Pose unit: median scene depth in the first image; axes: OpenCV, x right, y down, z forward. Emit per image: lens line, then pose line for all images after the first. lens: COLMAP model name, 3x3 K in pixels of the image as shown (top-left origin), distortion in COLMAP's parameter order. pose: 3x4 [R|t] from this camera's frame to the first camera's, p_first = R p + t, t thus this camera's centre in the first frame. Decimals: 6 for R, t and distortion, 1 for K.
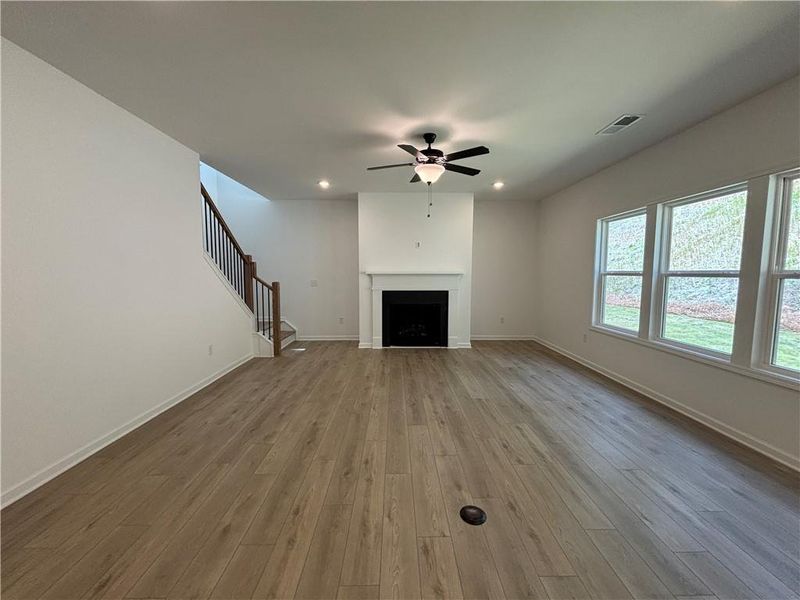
lens RADIAL K [[323.2, 0, 399.4], [0, 323.2, 298.3], [0, 0, 1]] dist [0.000931, -0.000247]
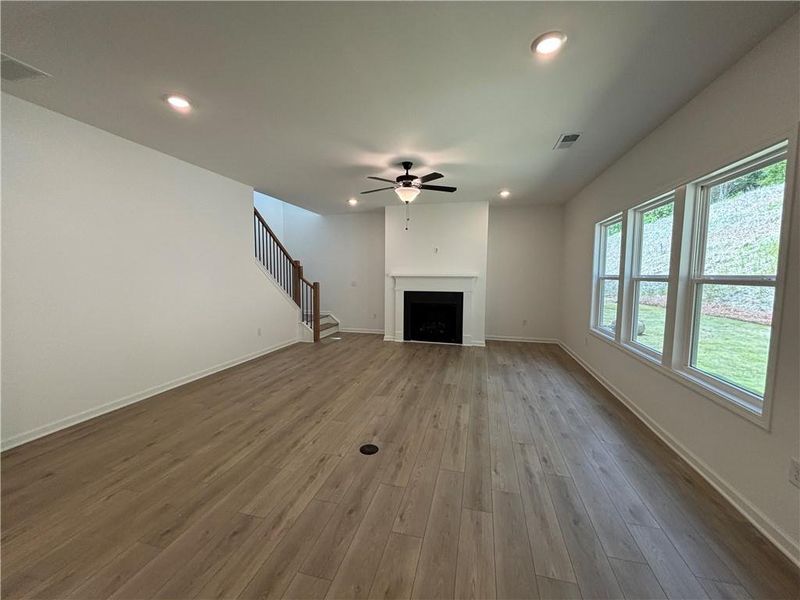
lens RADIAL K [[323.2, 0, 399.4], [0, 323.2, 298.3], [0, 0, 1]] dist [0.000931, -0.000247]
pose [[0.965516, 0.024629, -0.259175, 0.284224], [-0.026397, 0.999646, -0.003342, 0.007965], [0.259001, 0.010068, 0.965825, -0.130986]]
